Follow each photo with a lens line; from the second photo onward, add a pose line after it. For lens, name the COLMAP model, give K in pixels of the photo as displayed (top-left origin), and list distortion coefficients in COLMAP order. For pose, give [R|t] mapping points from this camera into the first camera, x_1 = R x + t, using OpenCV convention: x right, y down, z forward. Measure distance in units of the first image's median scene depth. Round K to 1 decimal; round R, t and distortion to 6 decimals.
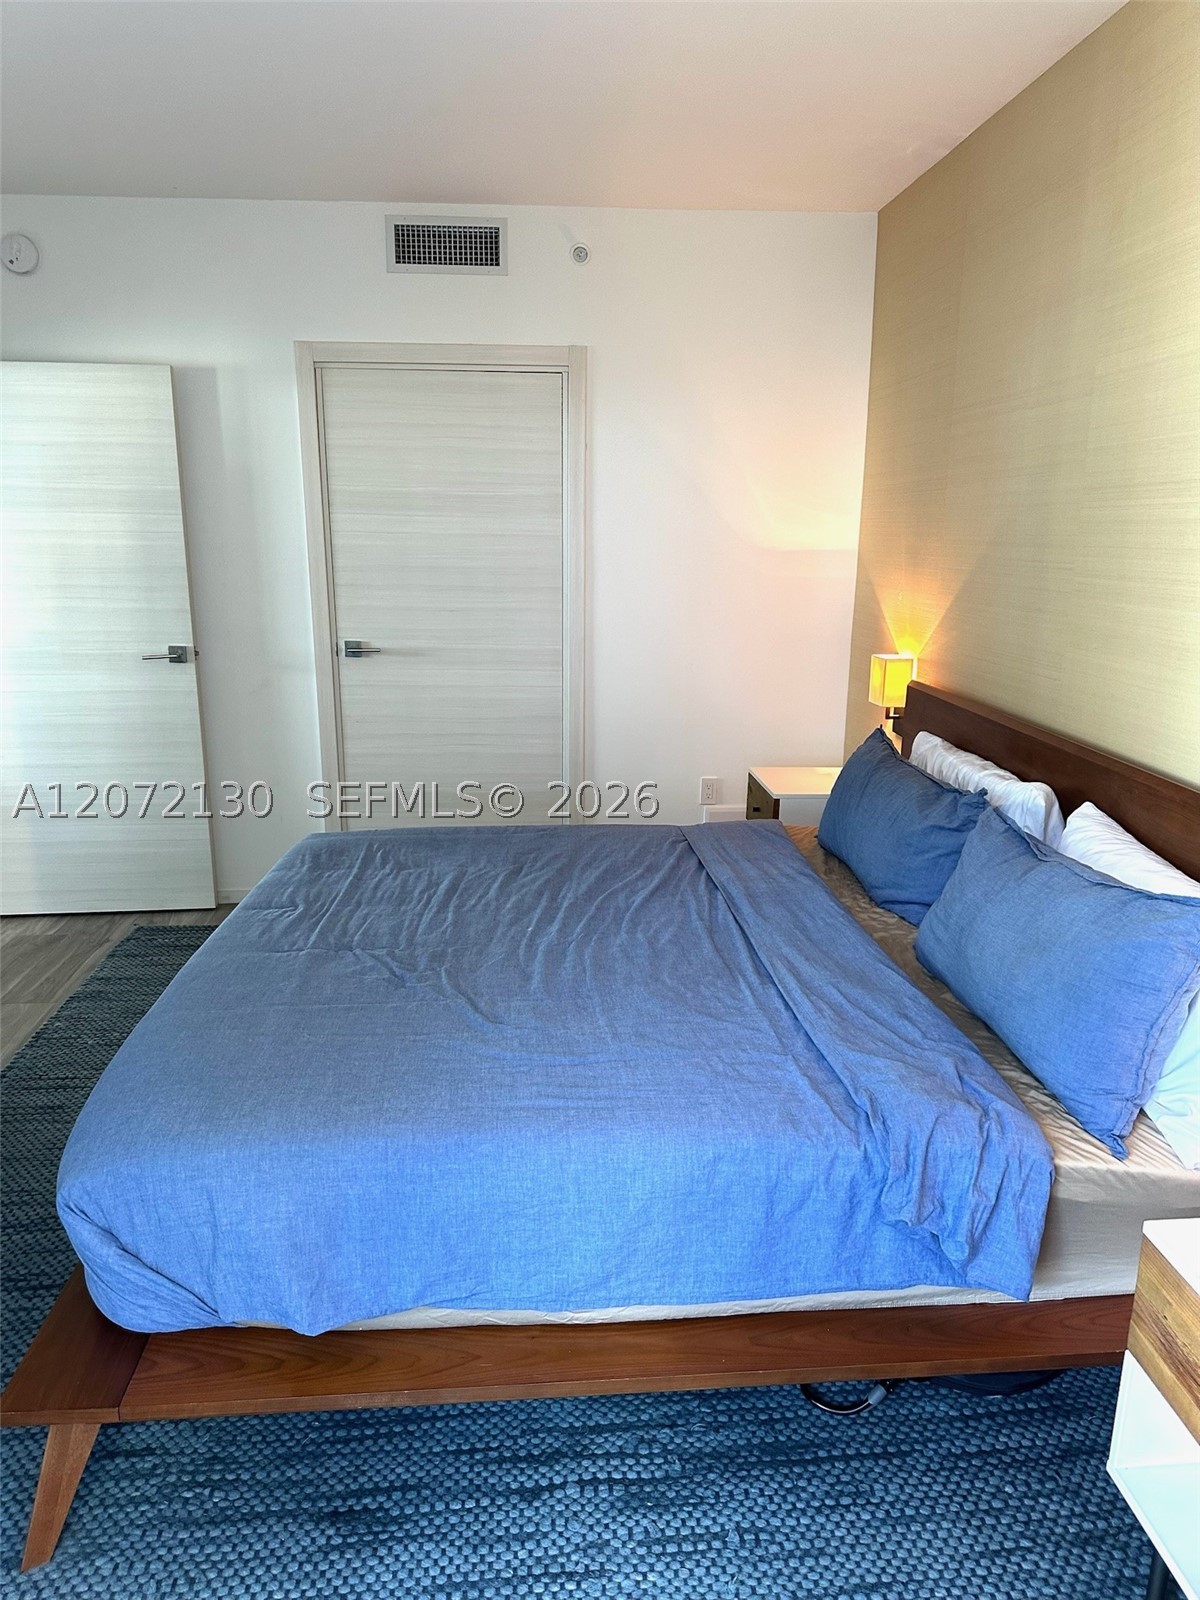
lens RADIAL K [[1138.7, 0, 601.3], [0, 1138.7, 806.5], [0, 0, 1]] dist [0.046167, -0.035193]
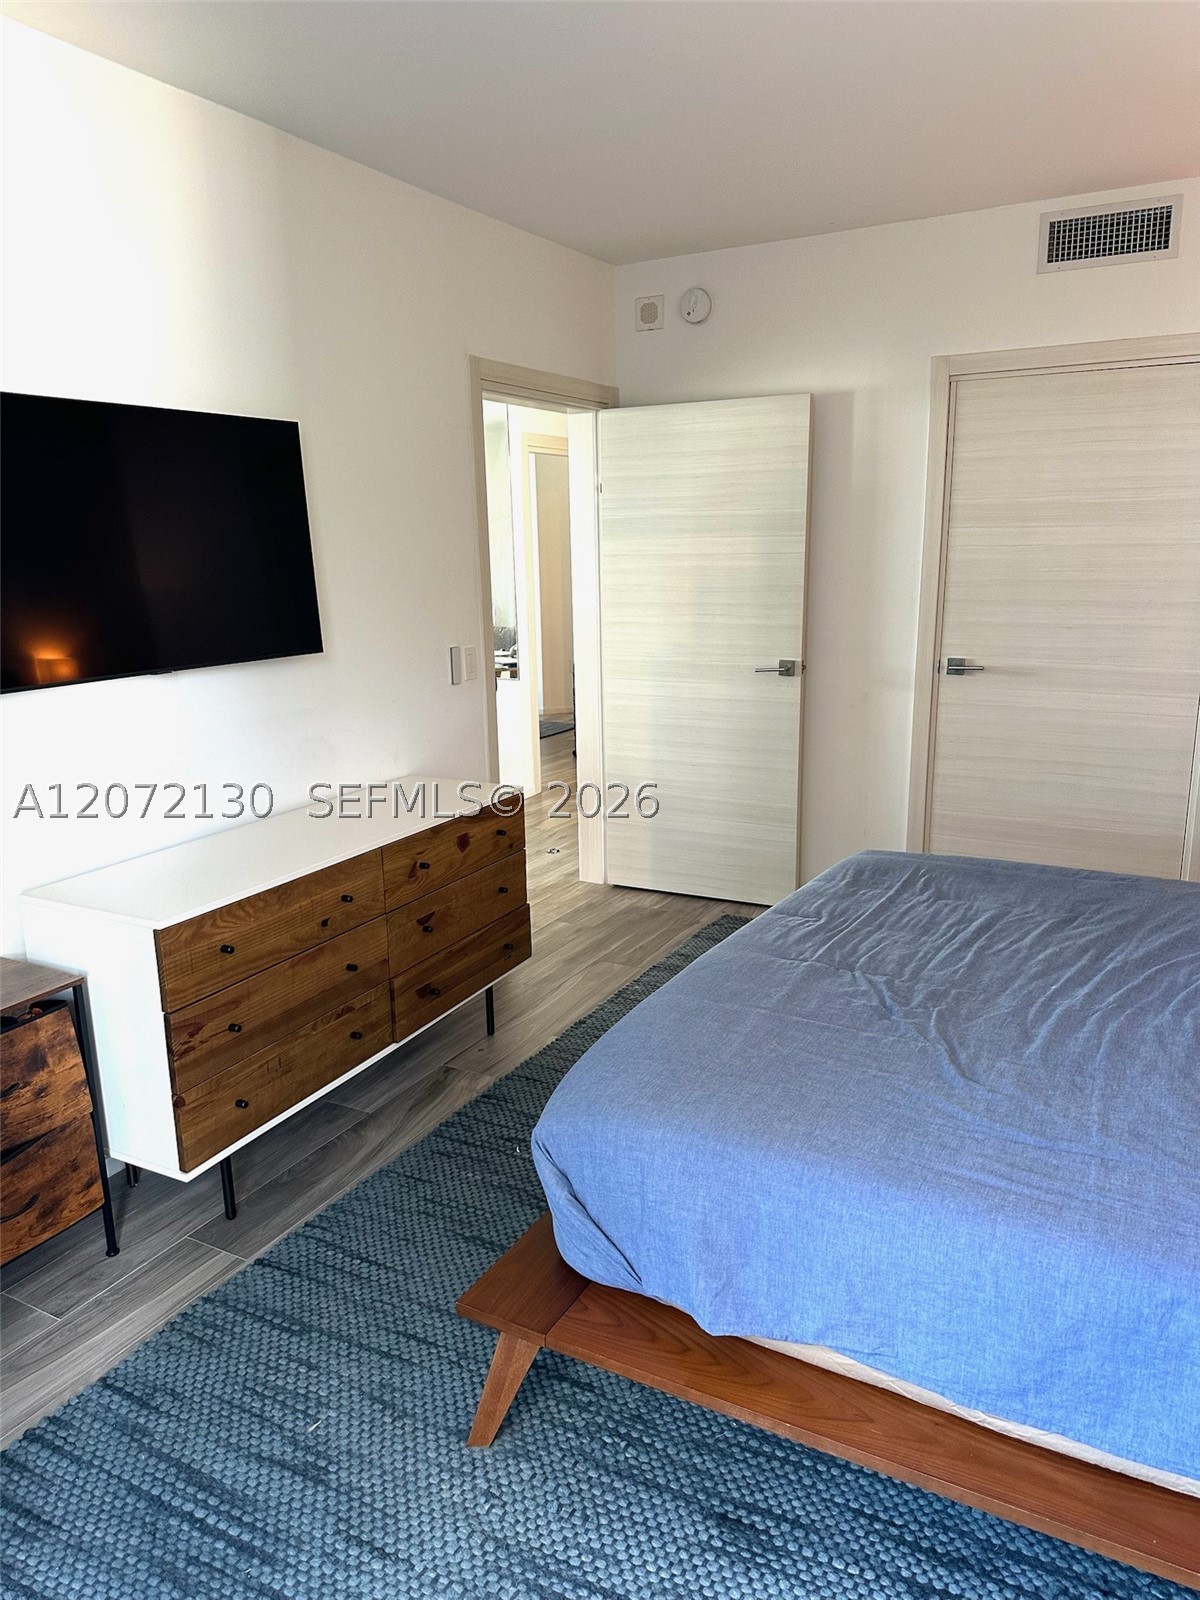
lens RADIAL K [[1140.5, 0, 601.2], [0, 1140.5, 799.6], [0, 0, 1]] dist [0.059128, -0.047886]
pose [[0.843712, 0.106084, -0.526210, 0.141336], [-0.114251, 0.993305, 0.017064, -0.019909], [0.524497, 0.045723, 0.850183, 0.042754]]
